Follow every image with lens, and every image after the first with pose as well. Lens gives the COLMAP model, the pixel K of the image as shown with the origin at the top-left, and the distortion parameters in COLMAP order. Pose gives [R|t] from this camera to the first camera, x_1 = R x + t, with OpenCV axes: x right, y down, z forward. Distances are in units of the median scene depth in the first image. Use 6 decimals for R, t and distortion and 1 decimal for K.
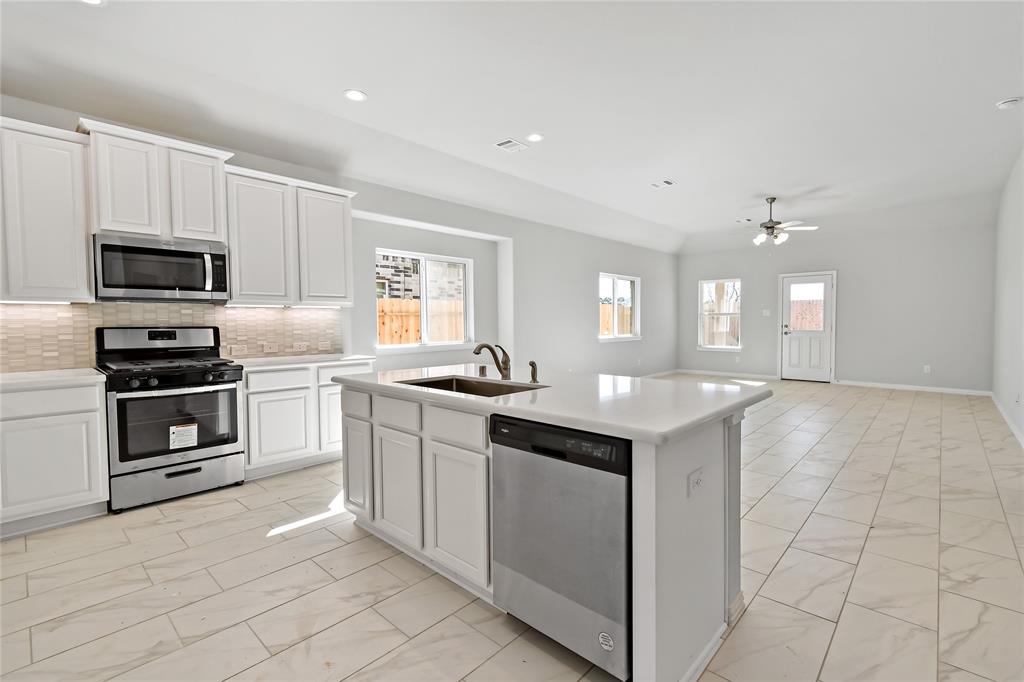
lens RADIAL K [[462.2, 0, 520.3], [0, 462.2, 336.7], [0, 0, 1]] dist [0.001888, 0.000205]
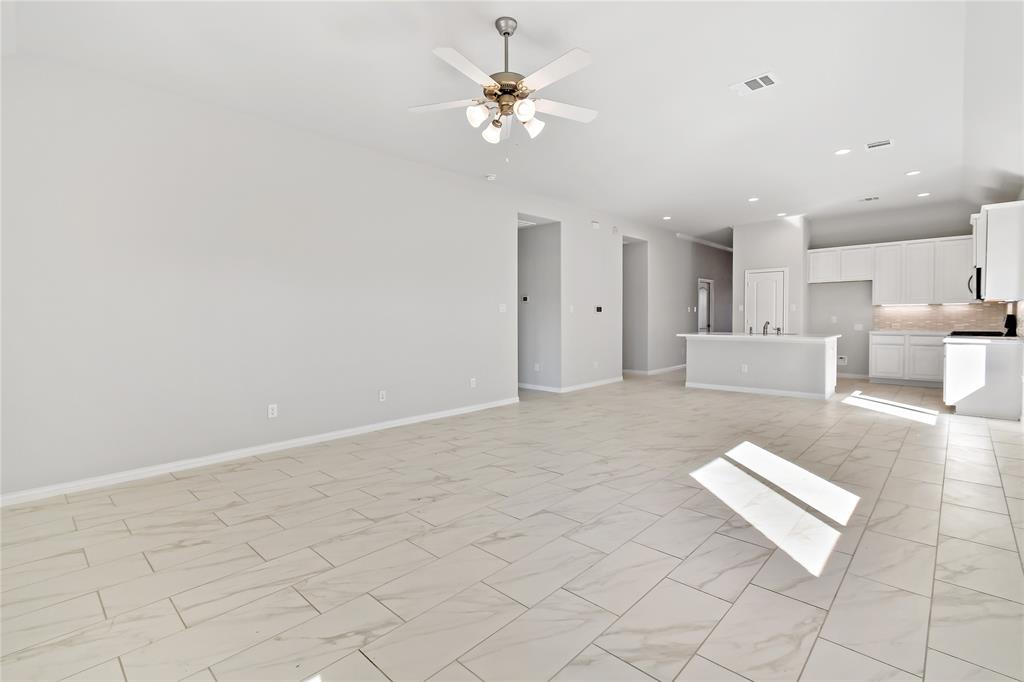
lens RADIAL K [[475.7, 0, 500.2], [0, 475.7, 314.4], [0, 0, 1]] dist [0.010734, 0.000499]
pose [[-0.999374, 0.015272, 0.031905, 0.866869], [0.016305, 0.999344, 0.032347, -0.087730], [-0.031390, 0.032847, -0.998967, 2.274983]]
